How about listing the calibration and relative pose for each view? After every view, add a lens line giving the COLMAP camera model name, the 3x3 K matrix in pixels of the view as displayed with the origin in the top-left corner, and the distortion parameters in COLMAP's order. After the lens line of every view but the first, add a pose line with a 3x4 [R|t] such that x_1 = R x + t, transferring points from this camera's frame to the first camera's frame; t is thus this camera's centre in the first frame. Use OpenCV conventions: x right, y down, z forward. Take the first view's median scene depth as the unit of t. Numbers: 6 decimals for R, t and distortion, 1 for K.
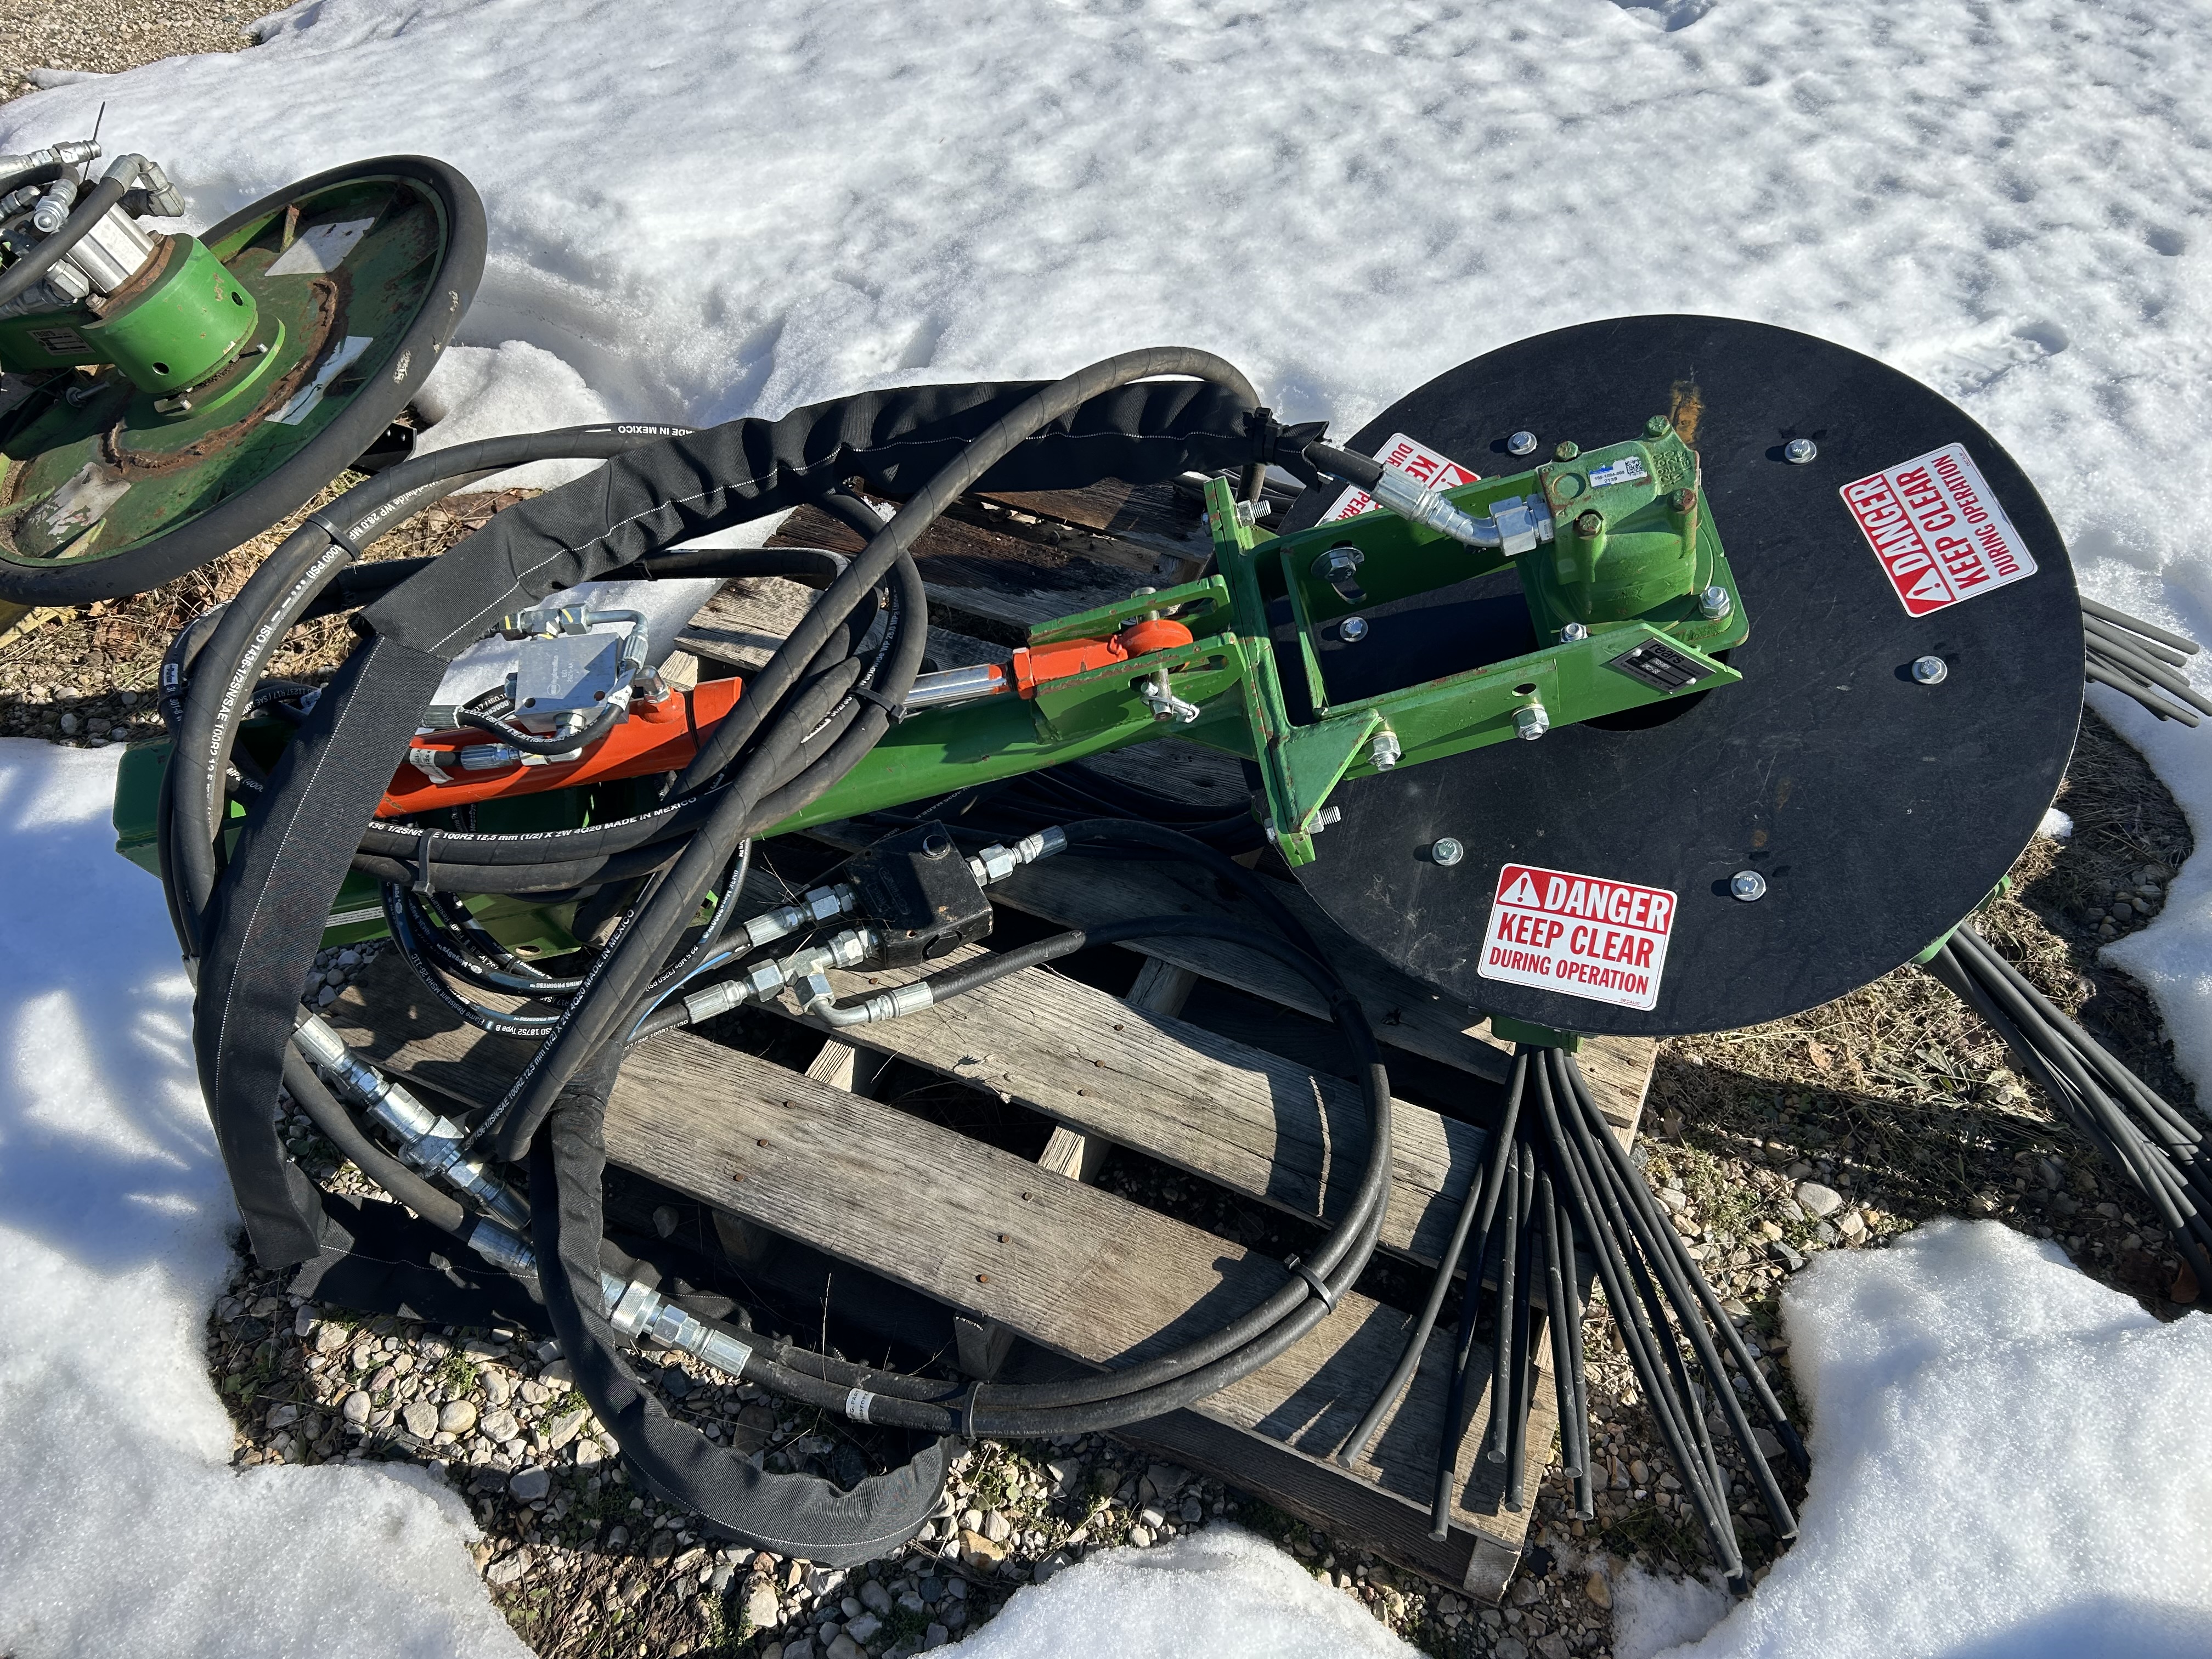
lens RADIAL K [[1646.9, 0, 1070.9], [0, 1646.9, 829.2], [0, 0, 1]] dist [0.029609, -0.004289]
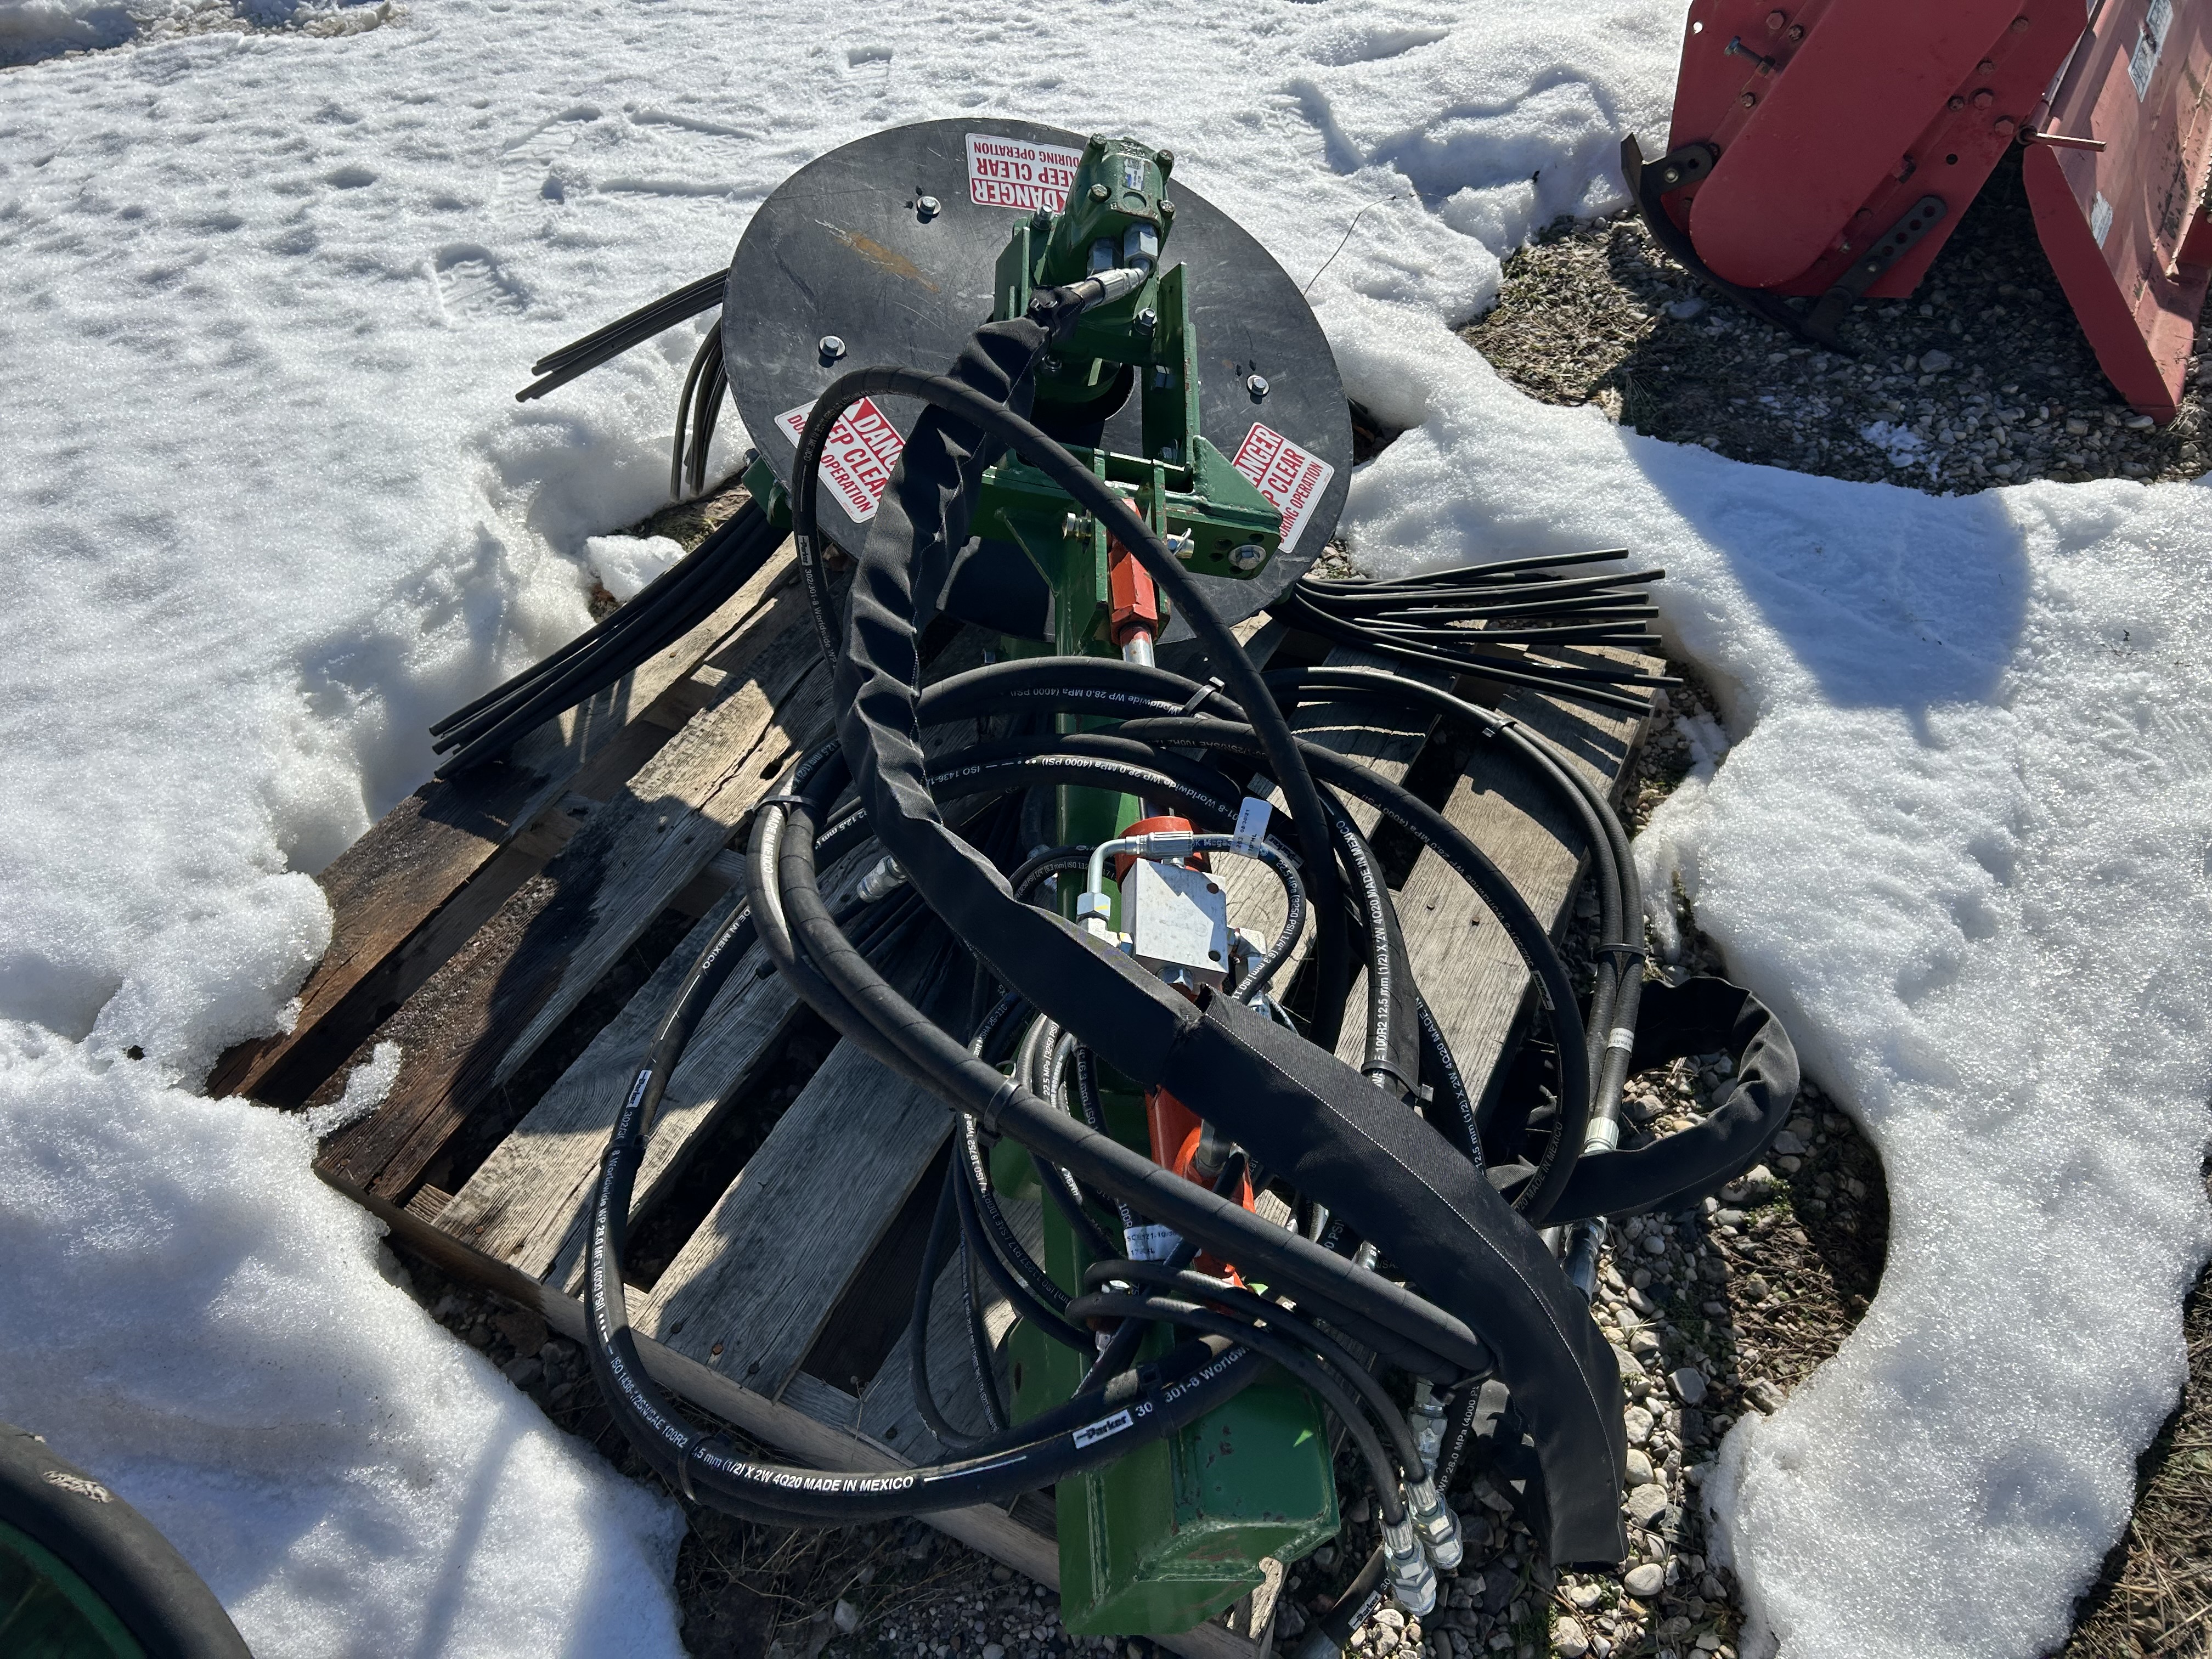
lens RADIAL K [[1675.7, 0, 1099.0], [0, 1675.7, 807.4], [0, 0, 1]] dist [0.049390, -0.003703]
pose [[0.051552, -0.708375, 0.703952, -0.821668], [0.761687, 0.483777, 0.431037, -0.493363], [-0.645891, 0.513970, 0.564499, 0.468924]]
